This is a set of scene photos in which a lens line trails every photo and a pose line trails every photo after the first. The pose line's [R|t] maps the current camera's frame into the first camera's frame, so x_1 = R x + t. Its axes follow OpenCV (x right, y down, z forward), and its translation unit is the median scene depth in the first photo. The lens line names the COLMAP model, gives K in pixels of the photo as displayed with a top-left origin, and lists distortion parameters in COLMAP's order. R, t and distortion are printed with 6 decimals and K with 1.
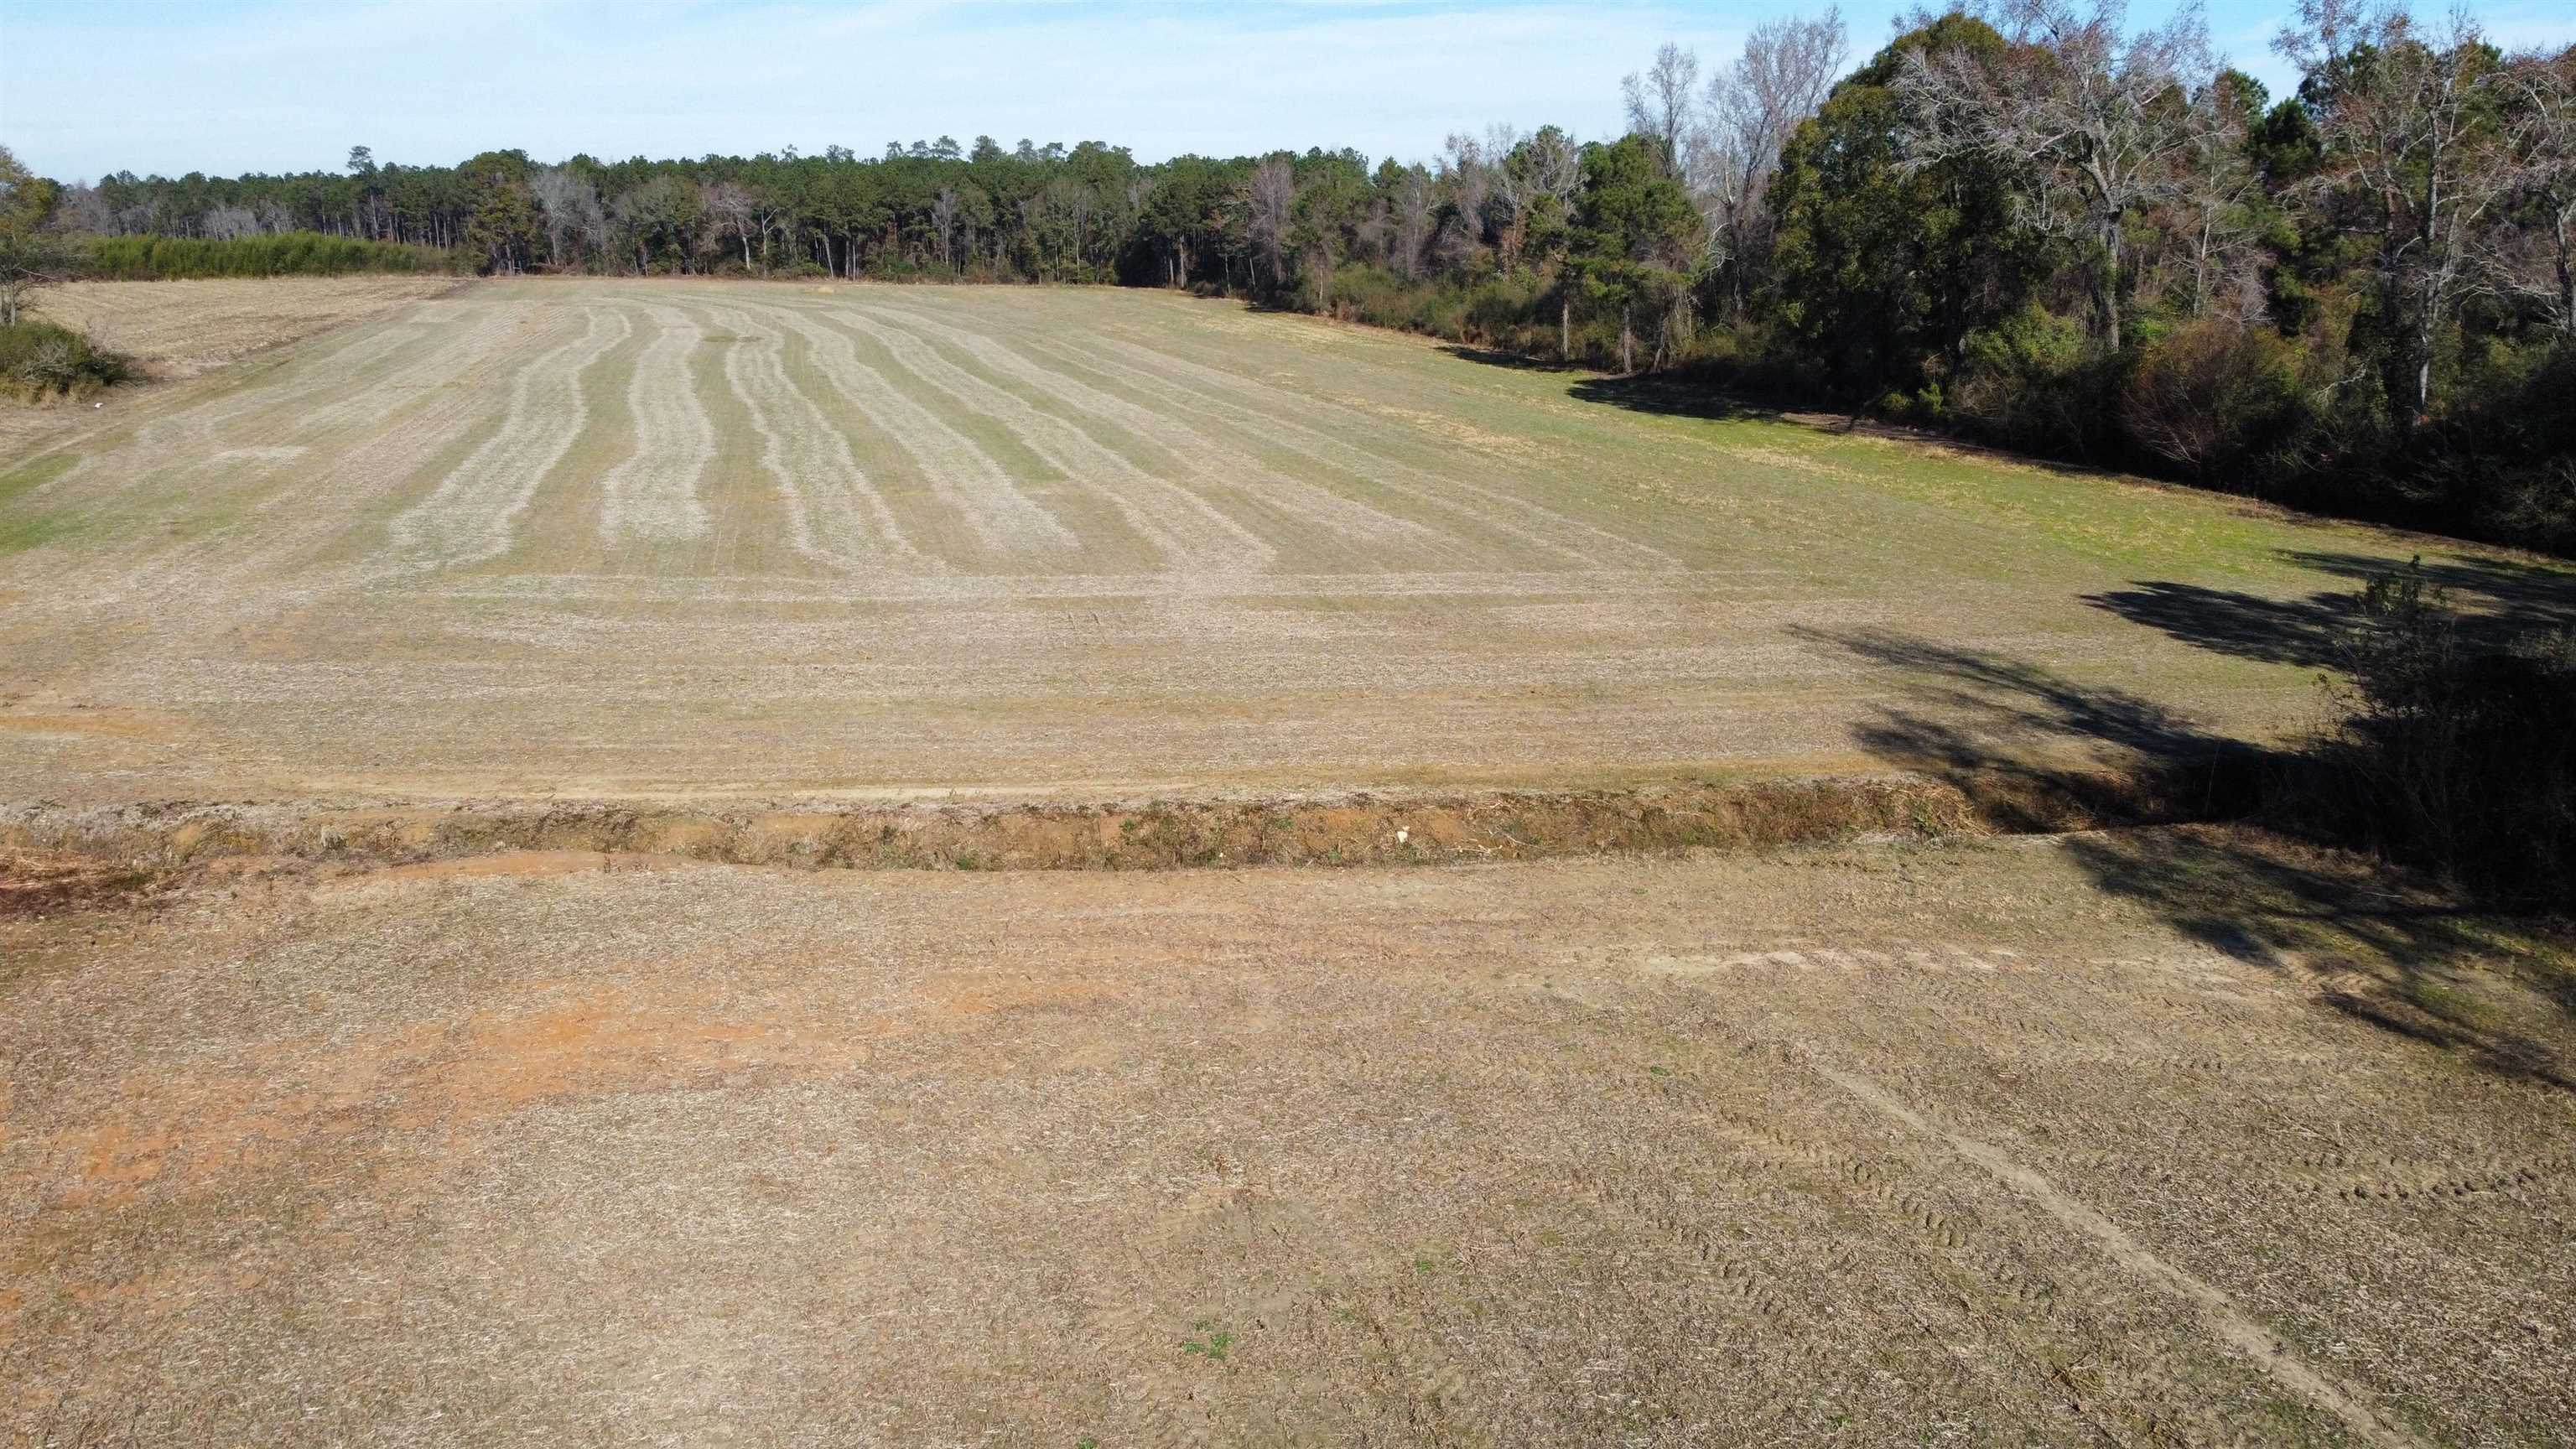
lens RADIAL K [[1960.9, 0, 1288.0], [0, 1960.9, 724.5], [0, 0, 1]] dist [0.005675, -0.010805]
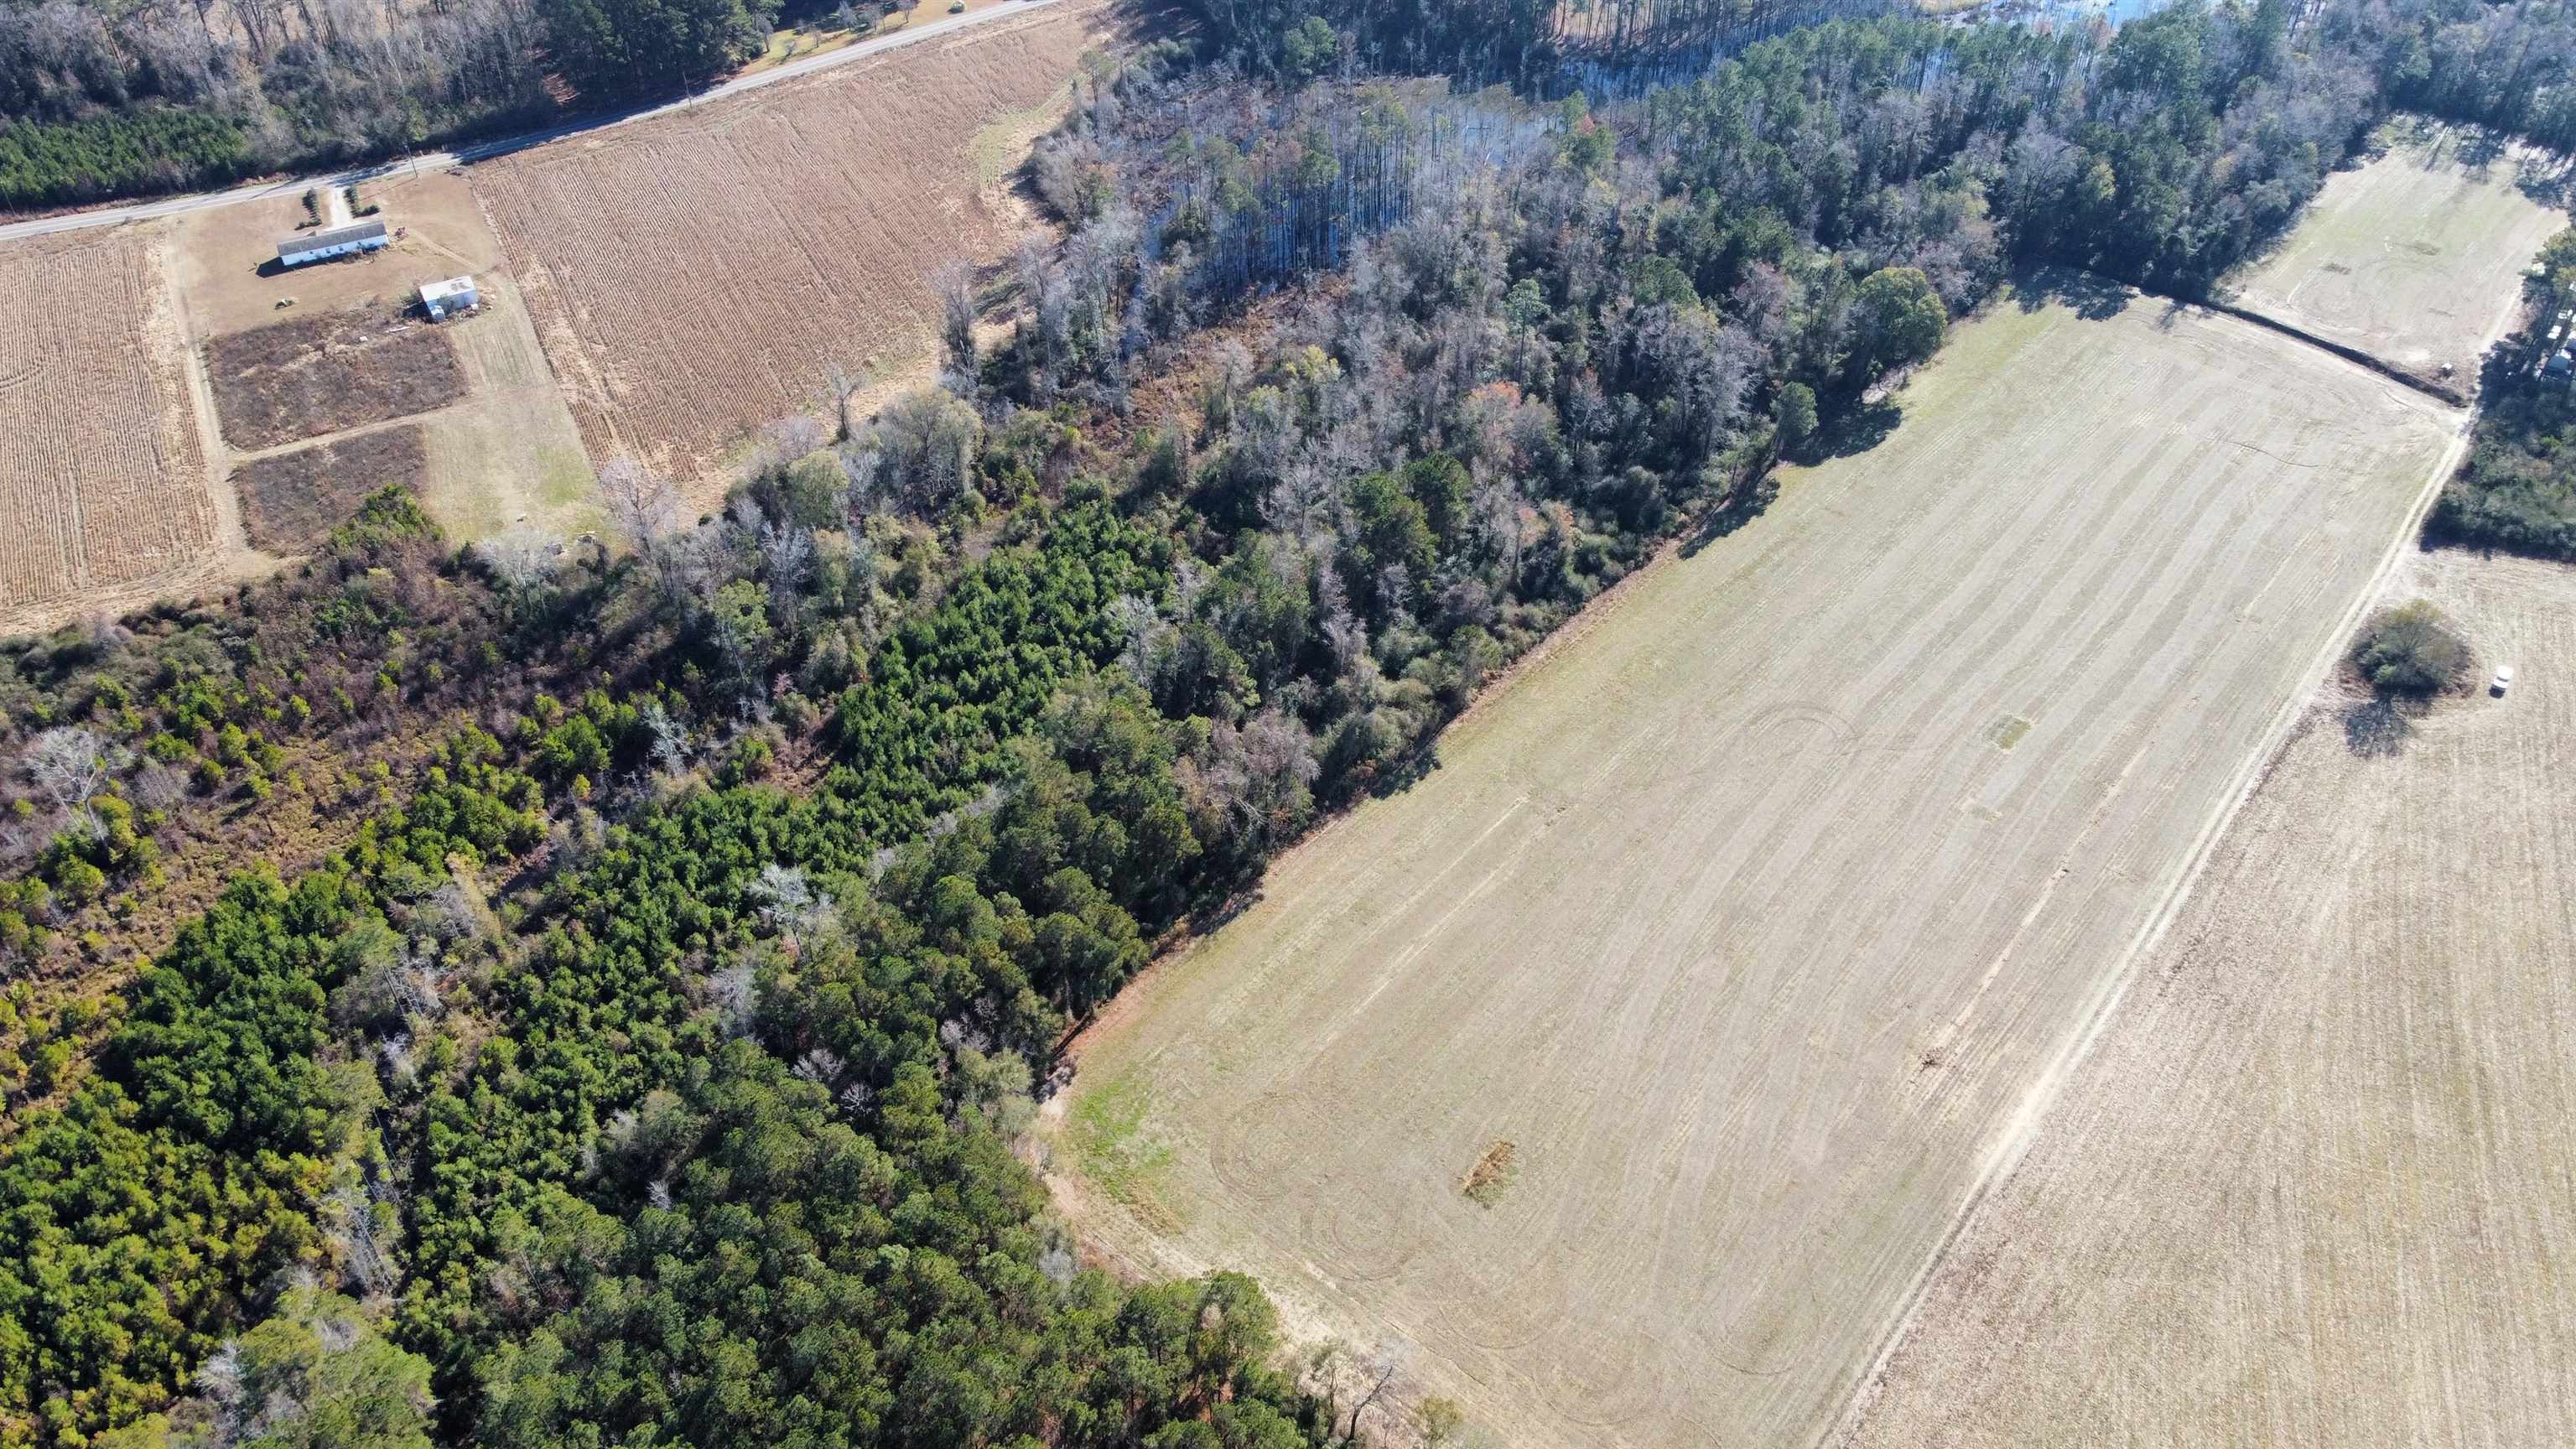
lens RADIAL K [[1960.9, 0, 1288.0], [0, 1960.9, 724.5], [0, 0, 1]] dist [0.005675, -0.010805]
pose [[-0.562370, -0.538353, 0.627628, -1.177780], [0.218124, 0.635558, 0.740600, -1.893829], [-0.797598, 0.553391, -0.239991, 2.240181]]
